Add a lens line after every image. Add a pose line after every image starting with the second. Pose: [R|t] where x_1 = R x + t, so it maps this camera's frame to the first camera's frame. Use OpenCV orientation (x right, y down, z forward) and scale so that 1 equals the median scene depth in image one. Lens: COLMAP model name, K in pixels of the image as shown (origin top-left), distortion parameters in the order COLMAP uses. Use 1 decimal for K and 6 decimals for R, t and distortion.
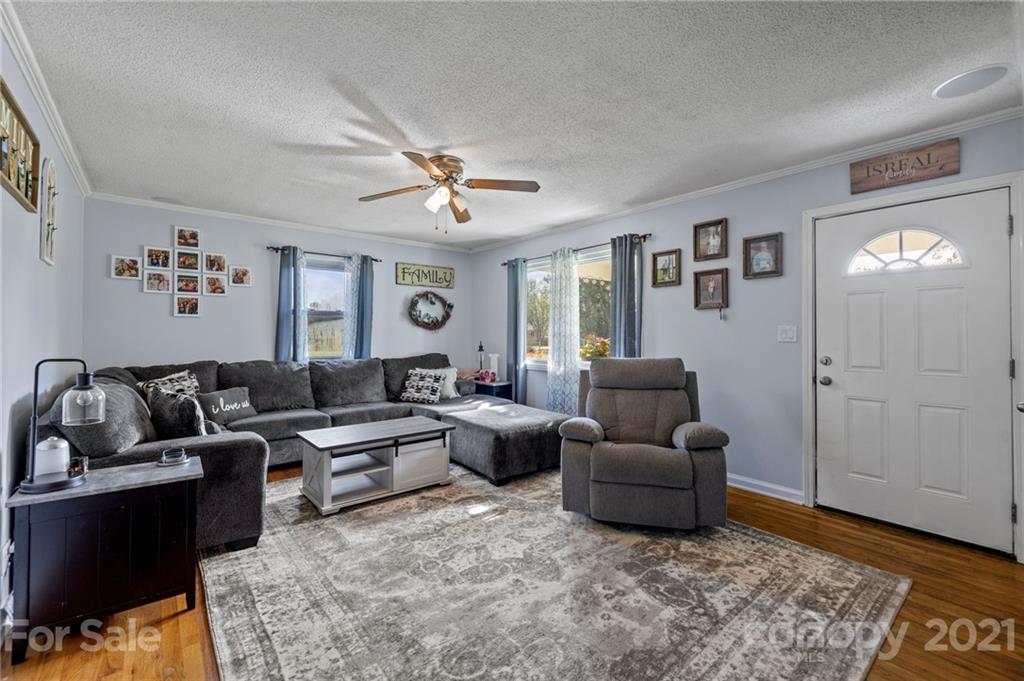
lens RADIAL K [[433.4, 0, 512.0], [0, 433.4, 333.4], [0, 0, 1]] dist [0.002610, 0.000369]
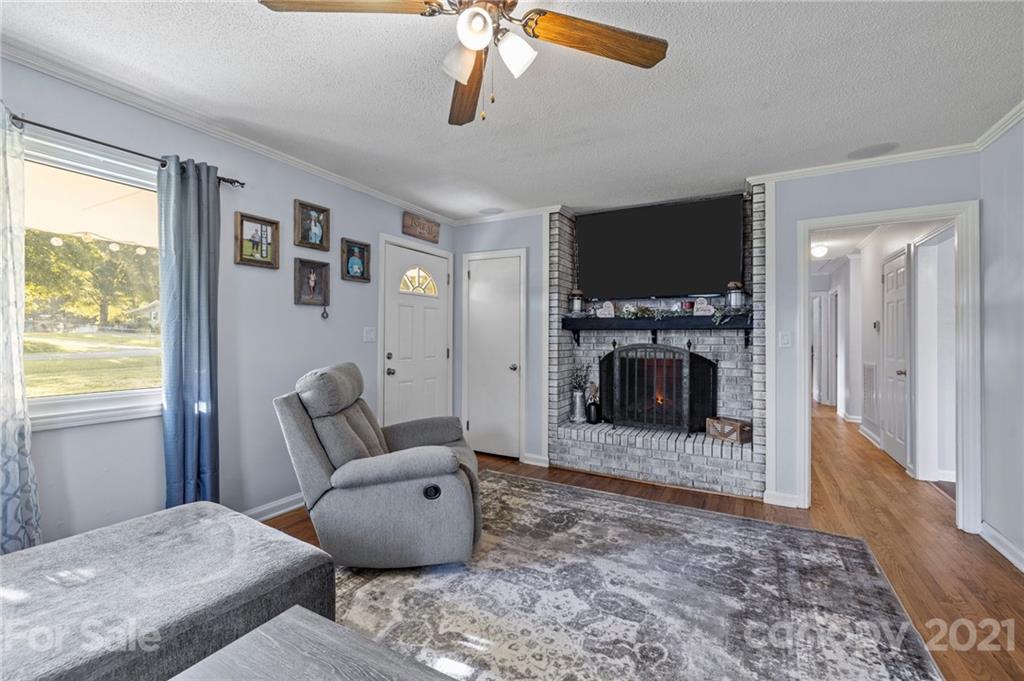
lens RADIAL K [[433.4, 0, 512.0], [0, 433.4, 333.4], [0, 0, 1]] dist [0.002610, 0.000369]
pose [[-0.364523, 0.003182, 0.931189, -0.595243], [-0.007247, 0.999954, -0.006254, 0.002760], [-0.931166, -0.009028, -0.364483, 1.130333]]
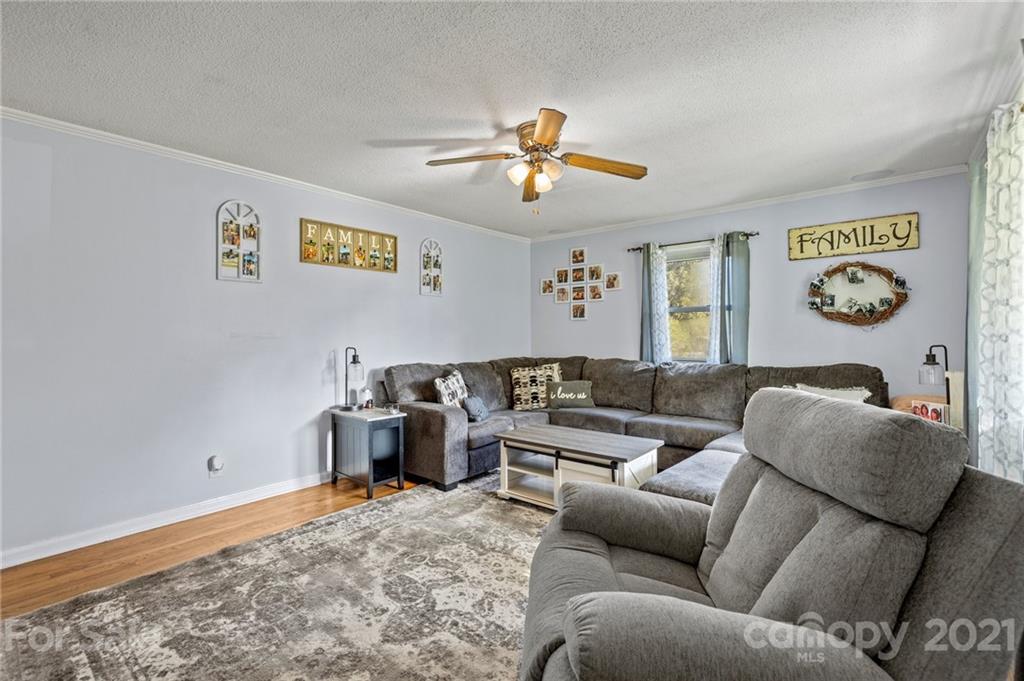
lens RADIAL K [[463.0, 0, 499.9], [0, 463.0, 333.8], [0, 0, 1]] dist [-0.001375, -0.000171]
pose [[0.168068, -0.004495, -0.985765, 0.707004], [0.007685, 0.999965, -0.003249, 0.004510], [0.985745, -0.007030, 0.168096, 0.767804]]
